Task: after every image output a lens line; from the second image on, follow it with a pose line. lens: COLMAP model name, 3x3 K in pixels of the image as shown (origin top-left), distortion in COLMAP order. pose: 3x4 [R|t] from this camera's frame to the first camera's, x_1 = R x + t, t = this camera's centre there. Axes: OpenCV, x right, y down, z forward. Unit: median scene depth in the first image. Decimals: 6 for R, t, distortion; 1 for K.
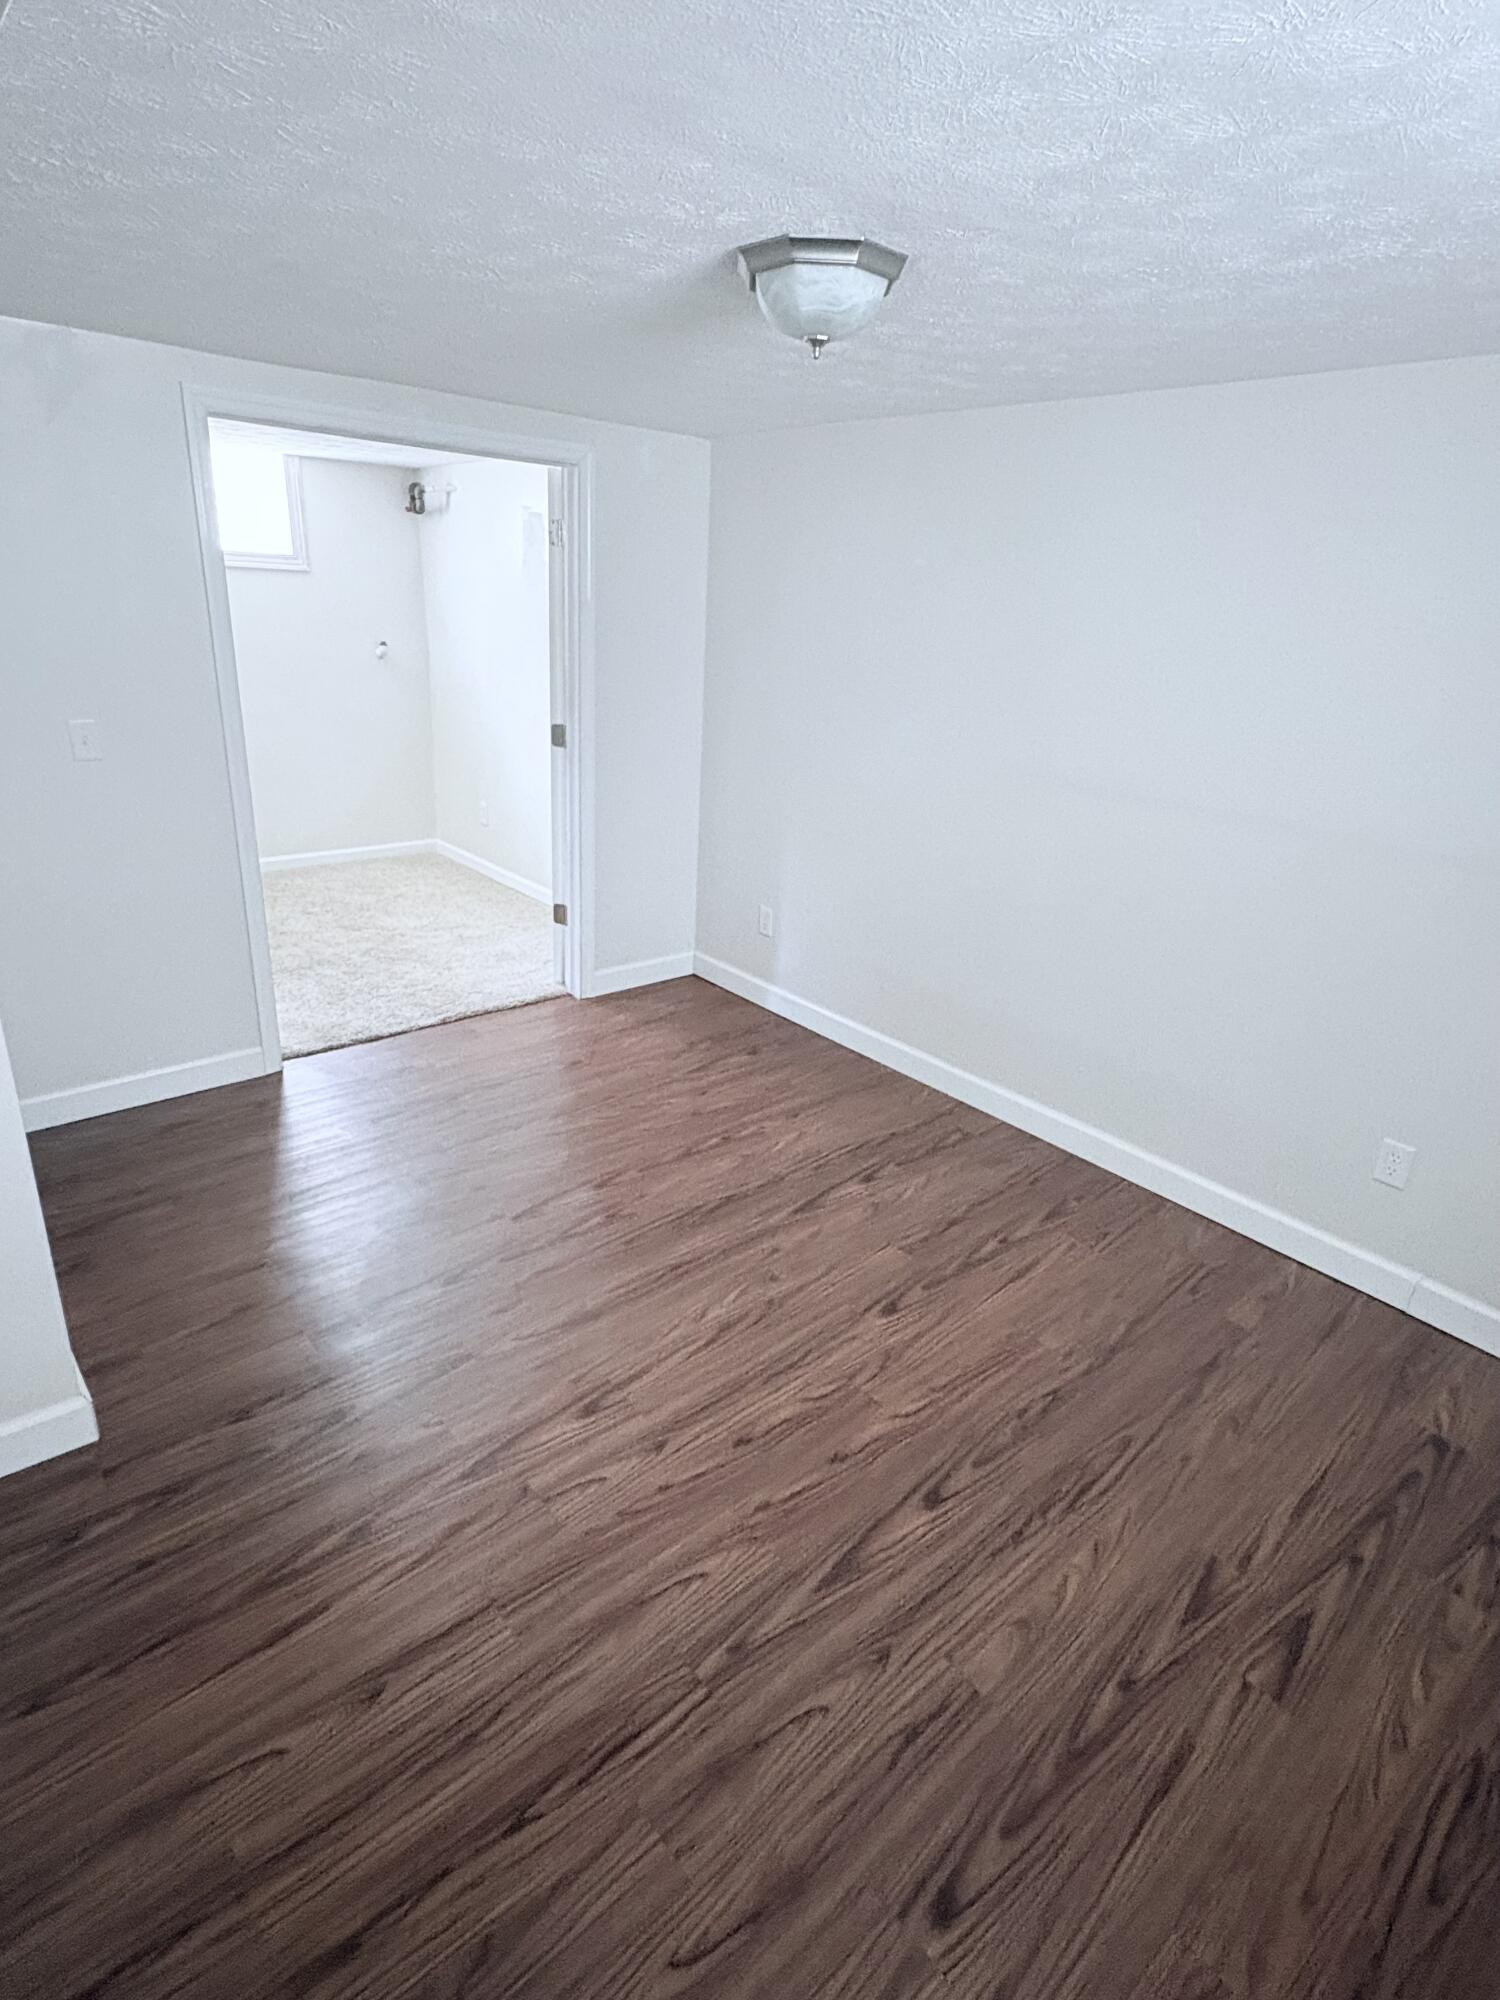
lens RADIAL K [[1048.4, 0, 751.7], [0, 1048.4, 1000.7], [0, 0, 1]] dist [-0.003492, 0.002632]
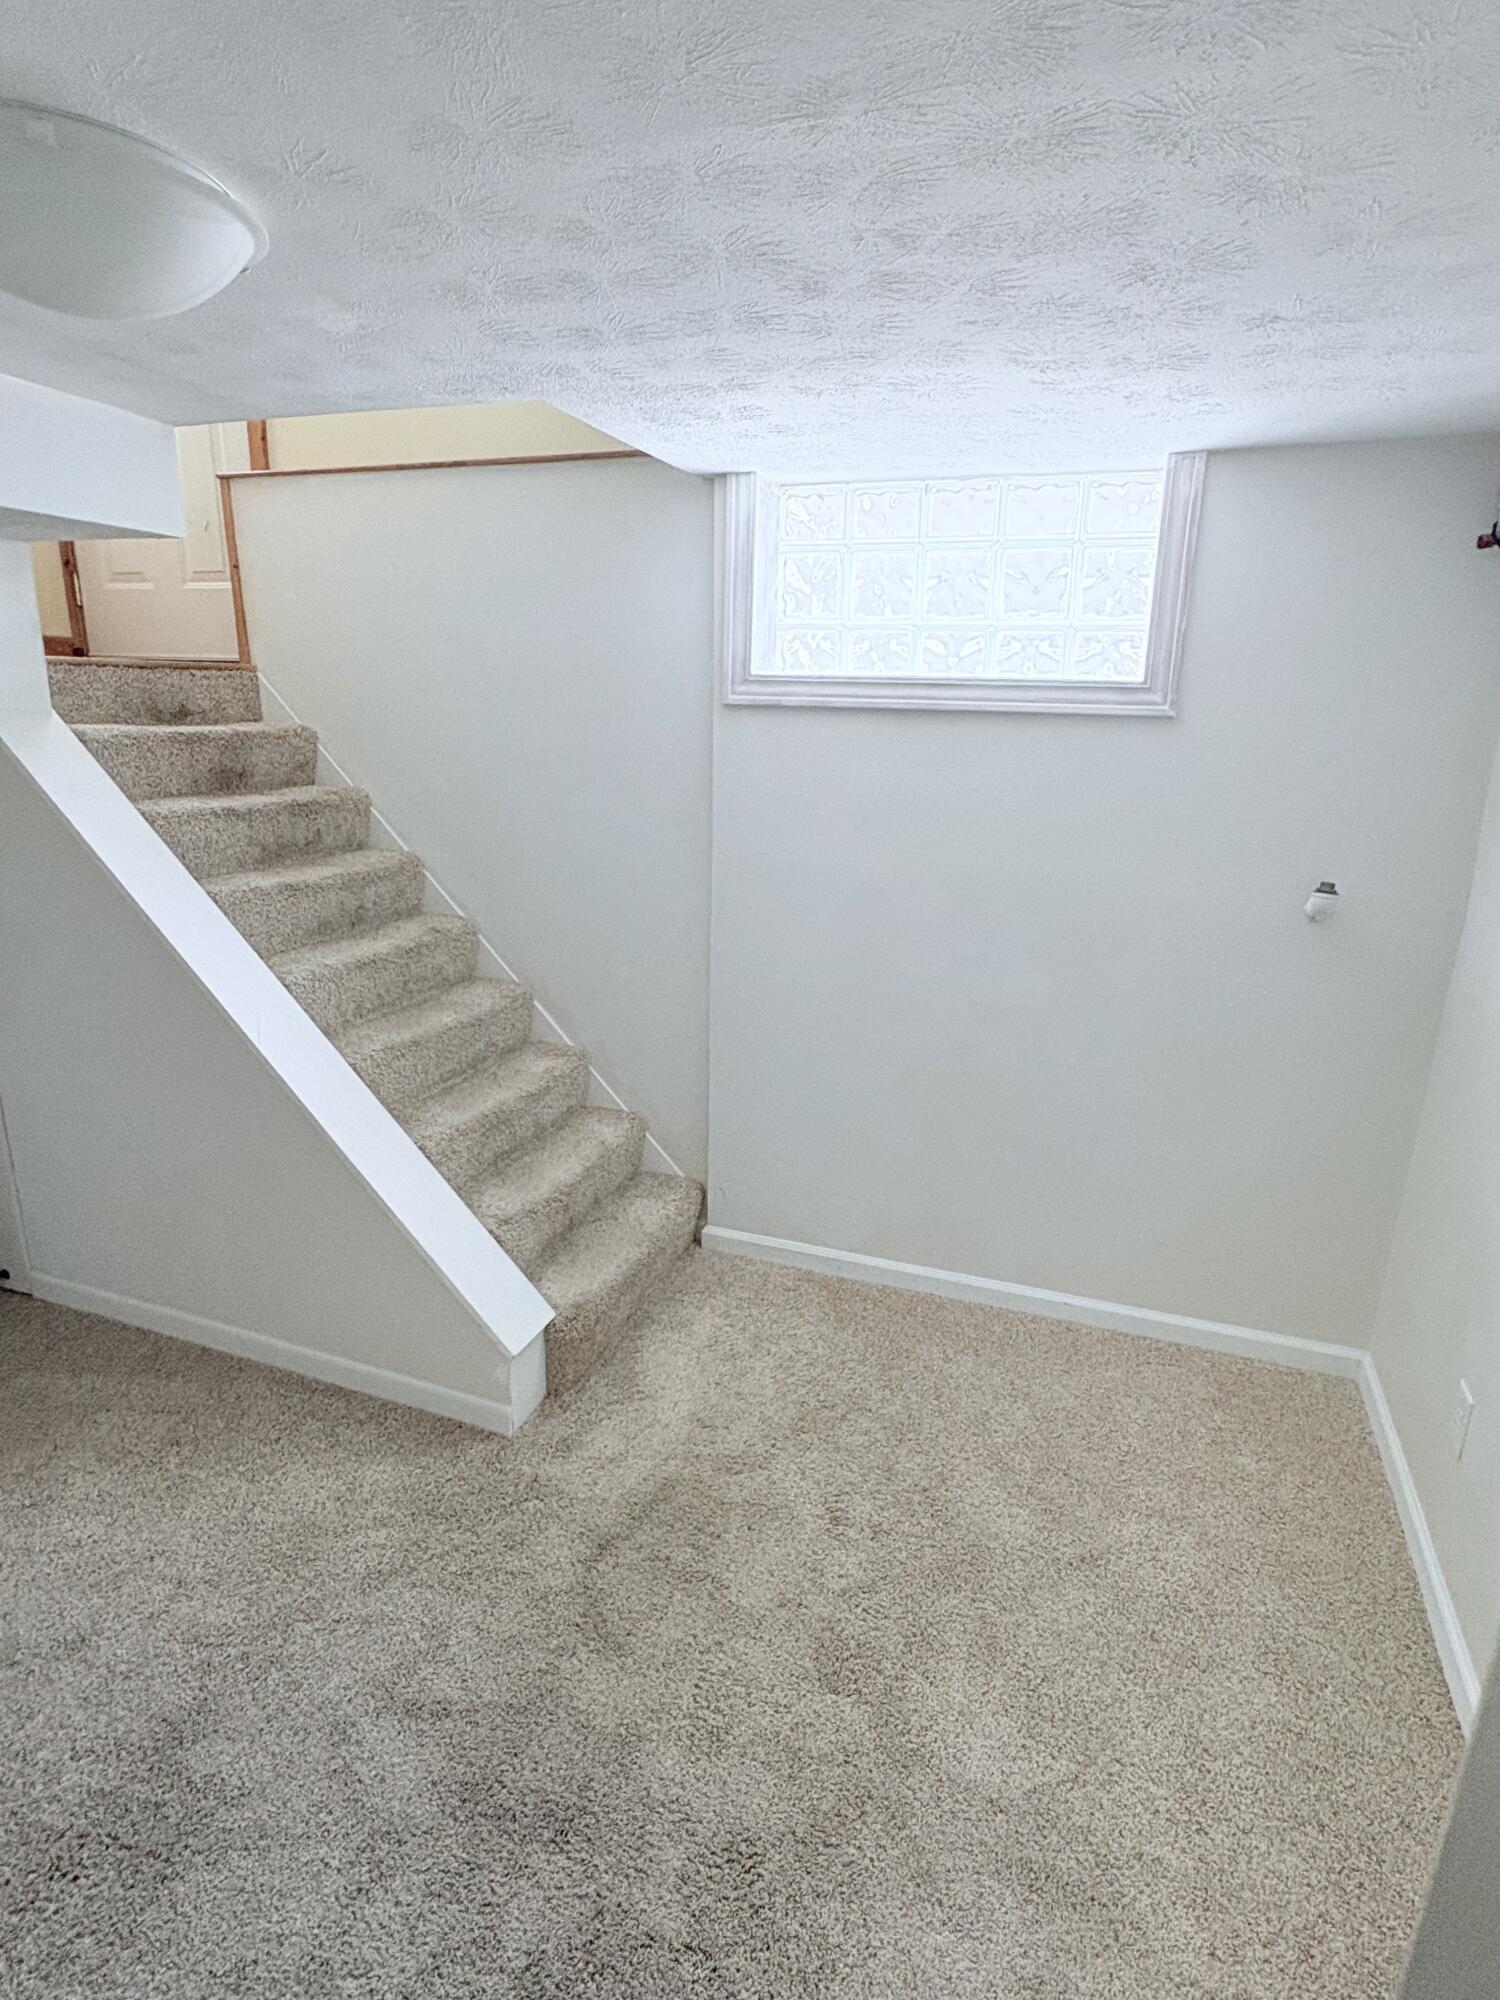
lens RADIAL K [[1048.4, 0, 749.0], [0, 1048.4, 996.9], [0, 0, 1]] dist [-0.003492, 0.002632]
pose [[0.483139, 0.199743, -0.852455, -0.121064], [-0.300804, 0.952232, 0.052638, -0.279563], [0.822249, 0.230991, 0.520144, 0.678365]]
